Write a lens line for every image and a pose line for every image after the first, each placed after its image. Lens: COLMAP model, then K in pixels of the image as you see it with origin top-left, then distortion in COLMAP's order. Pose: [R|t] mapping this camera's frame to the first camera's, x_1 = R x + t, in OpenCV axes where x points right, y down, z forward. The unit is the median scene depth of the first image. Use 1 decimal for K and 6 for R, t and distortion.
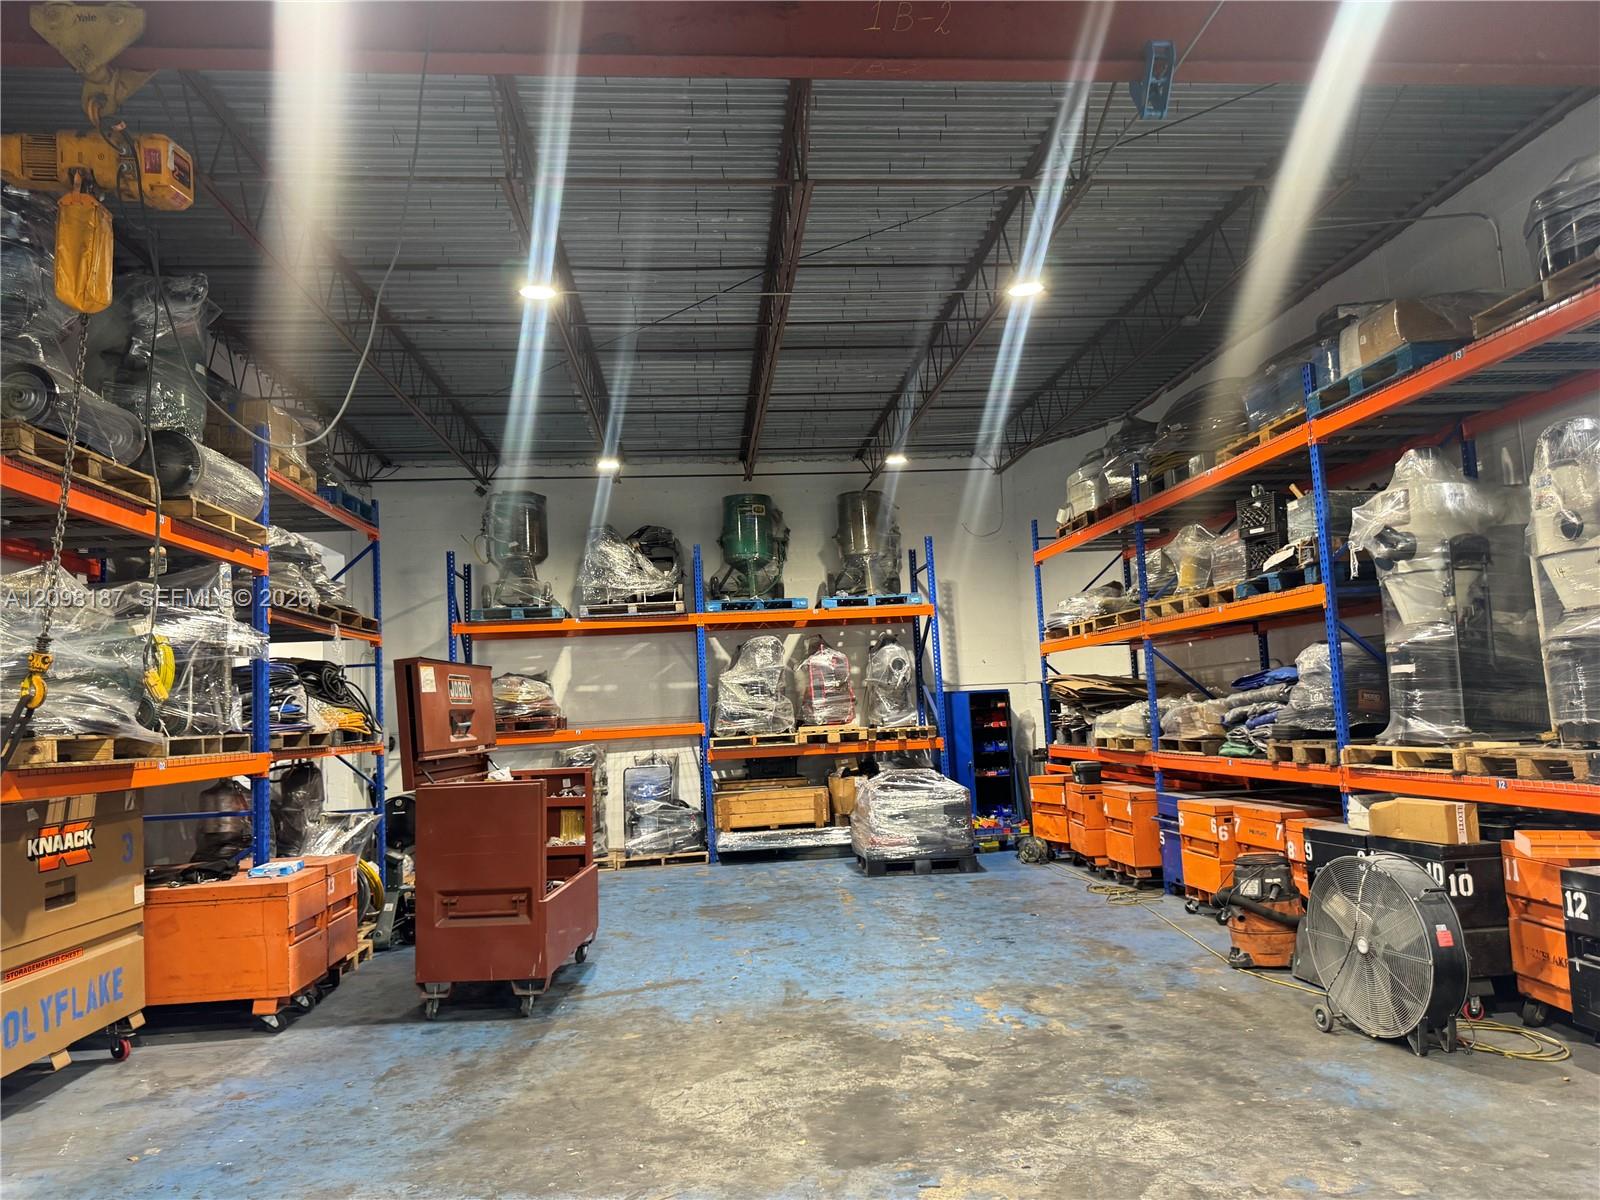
lens RADIAL K [[1135.8, 0, 800.0], [0, 1135.8, 600.0], [0, 0, 1]] dist [0.003105, -0.002023]
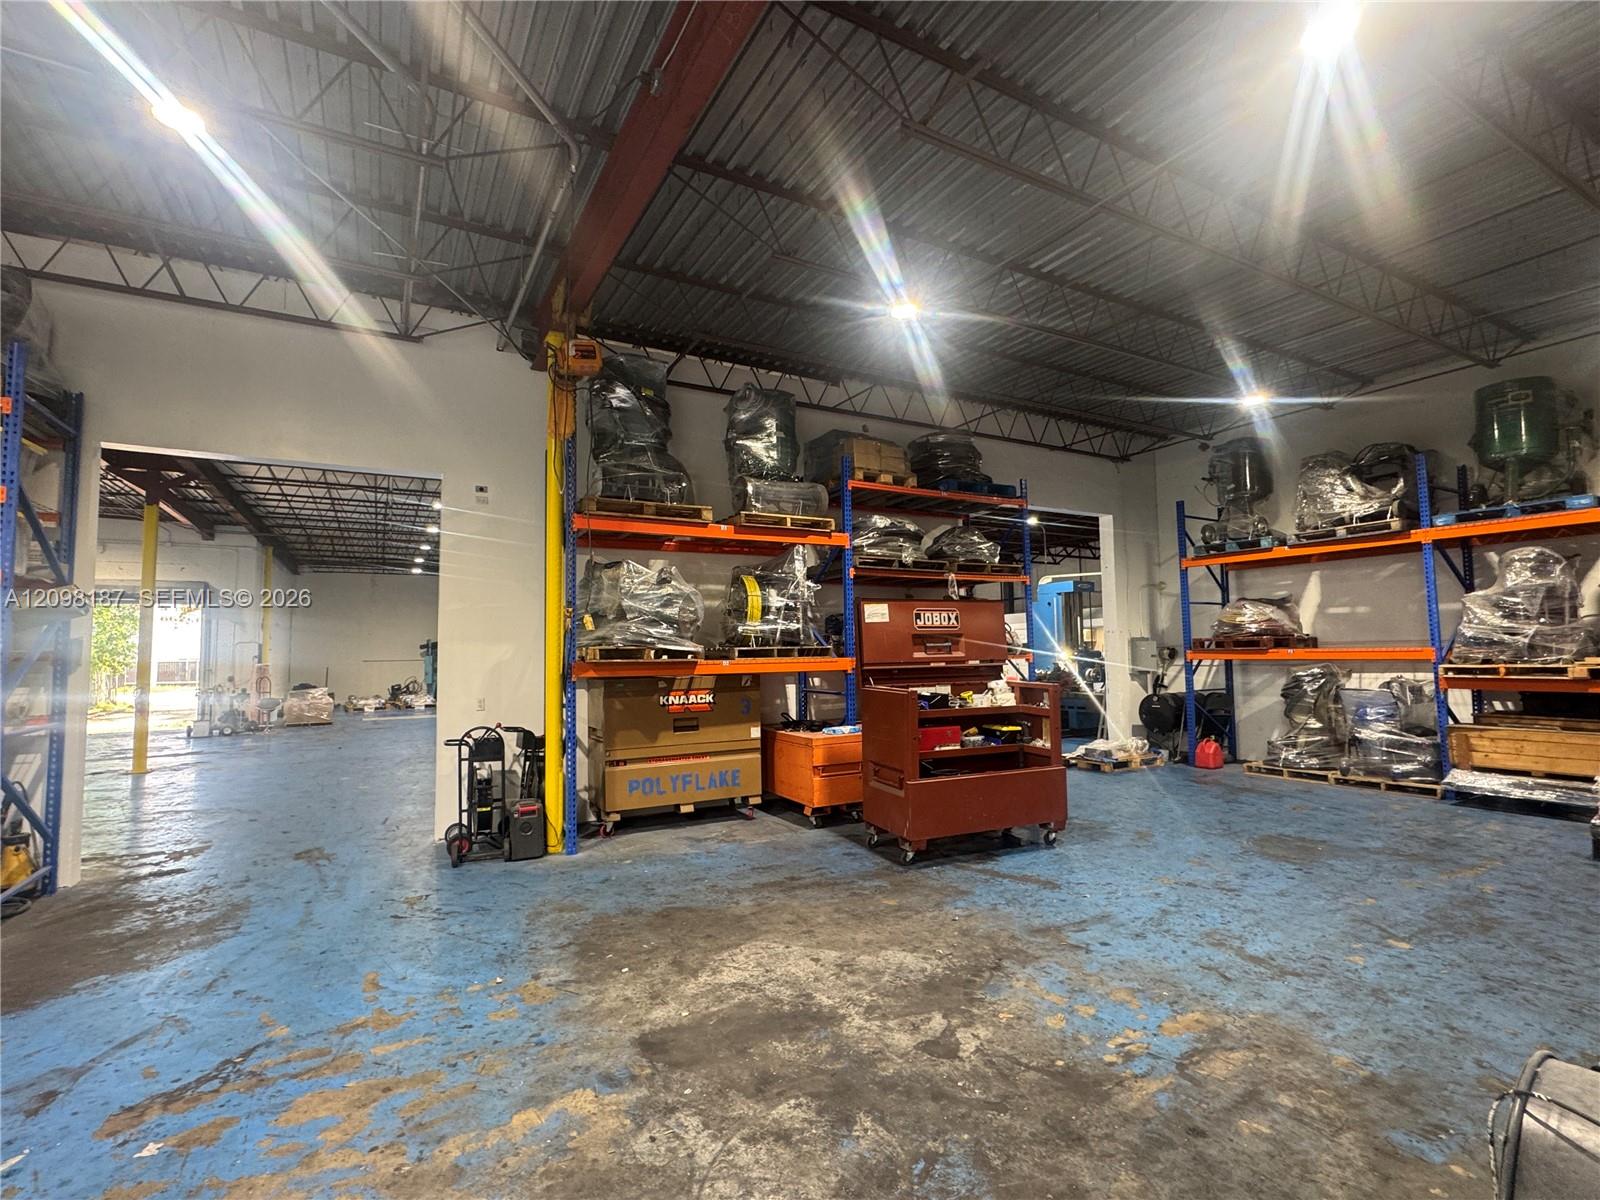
lens RADIAL K [[751.9, 0, 801.0], [0, 751.9, 626.1], [0, 0, 1]] dist [0.003080, -0.000495]
pose [[0.413476, 0.011585, -0.910441, 0.604757], [0.083275, 0.995247, 0.050484, 0.040126], [0.906699, -0.096691, 0.410546, 0.665272]]
